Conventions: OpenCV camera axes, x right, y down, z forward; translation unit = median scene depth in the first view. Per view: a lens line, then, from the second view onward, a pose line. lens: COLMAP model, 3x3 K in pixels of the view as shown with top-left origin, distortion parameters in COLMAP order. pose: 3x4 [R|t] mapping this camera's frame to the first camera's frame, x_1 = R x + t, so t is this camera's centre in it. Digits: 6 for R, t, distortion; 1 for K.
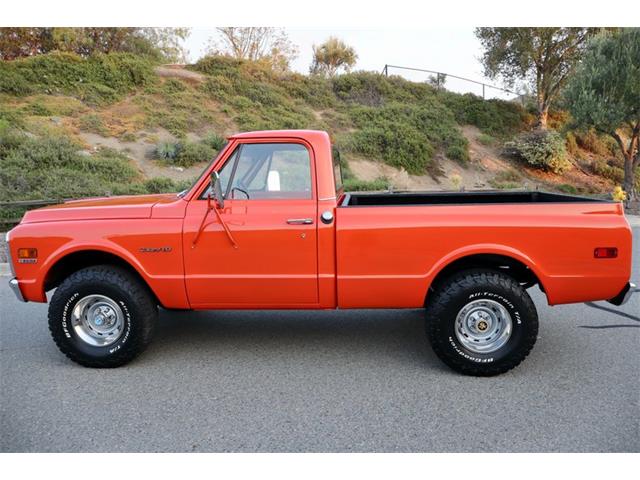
lens RADIAL K [[531.2, 0, 320.1], [0, 531.2, 239.2], [0, 0, 1]] dist [-0.007621, 0.003961]
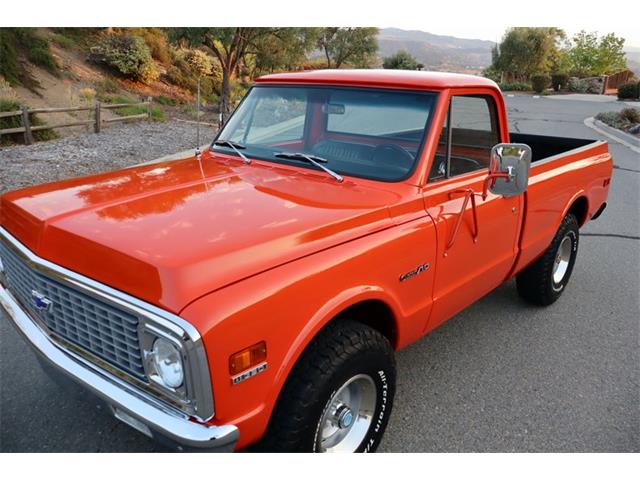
lens RADIAL K [[531.2, 0, 323.0], [0, 531.2, 237.4], [0, 0, 1]] dist [-0.007621, 0.003961]
pose [[0.605511, -0.215085, 0.766221, -0.186994], [0.077135, 0.974115, 0.212486, -0.035781], [-0.792090, -0.069560, 0.606428, 0.156076]]
